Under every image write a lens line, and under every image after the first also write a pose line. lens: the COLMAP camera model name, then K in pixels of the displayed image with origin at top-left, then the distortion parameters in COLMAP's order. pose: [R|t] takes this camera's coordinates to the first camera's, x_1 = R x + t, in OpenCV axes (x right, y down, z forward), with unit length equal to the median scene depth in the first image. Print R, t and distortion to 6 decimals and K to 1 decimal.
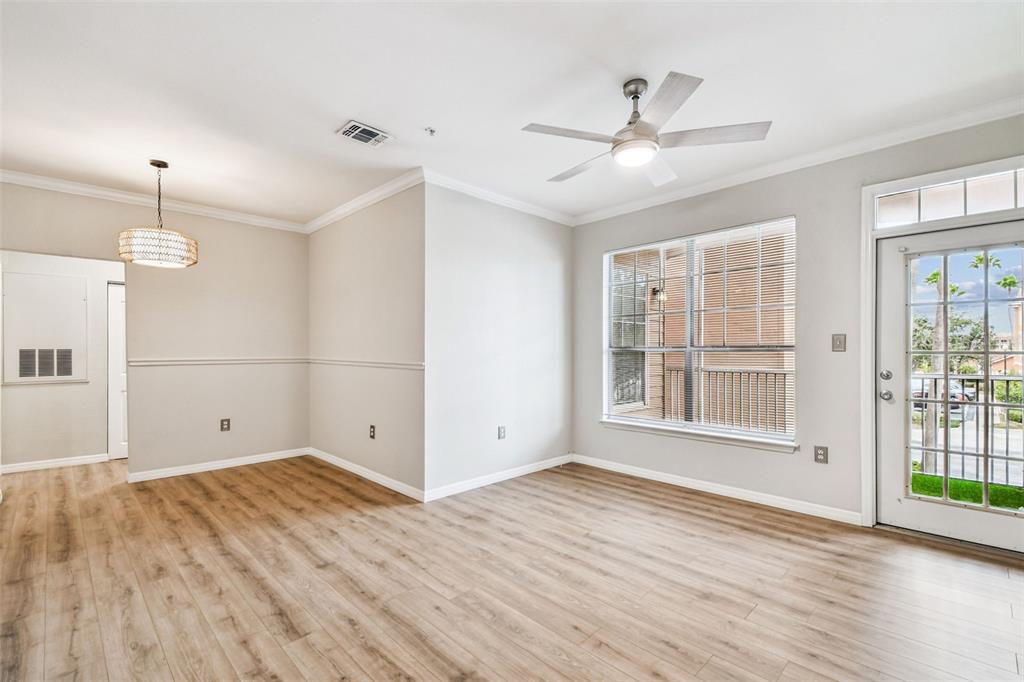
lens RADIAL K [[458.2, 0, 507.8], [0, 458.2, 344.1], [0, 0, 1]] dist [0.004567, -0.006072]
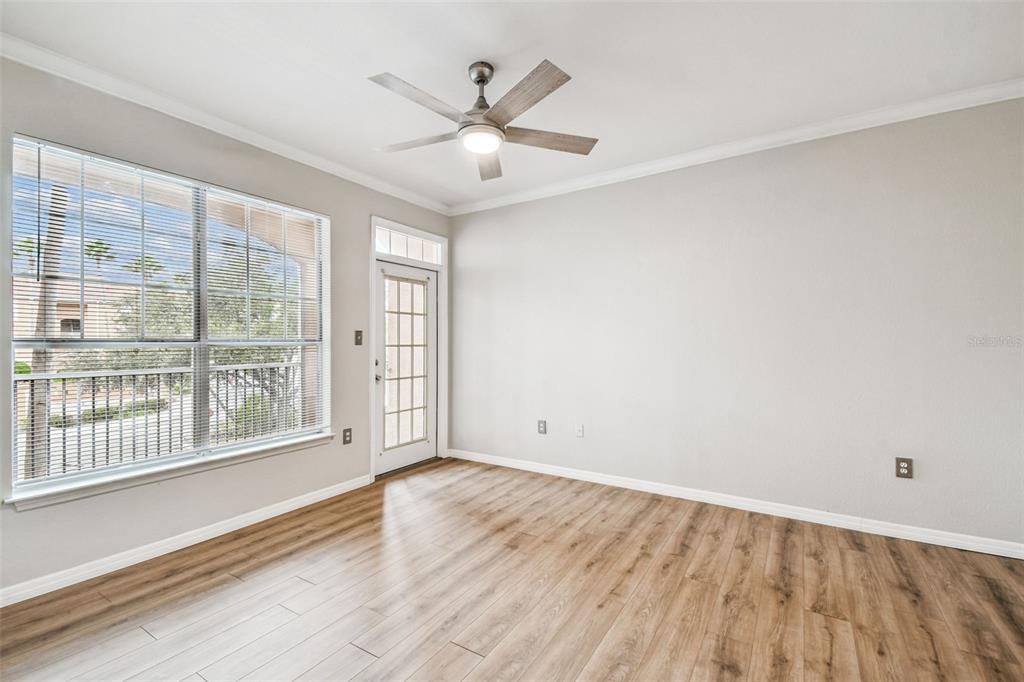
lens RADIAL K [[458.2, 0, 503.0], [0, 458.2, 338.1], [0, 0, 1]] dist [0.004567, -0.006072]
pose [[-0.229387, 0.007157, 0.973309, -0.495159], [0.000348, 0.999974, -0.007271, 0.008571], [-0.973335, -0.001329, -0.229383, 0.876450]]
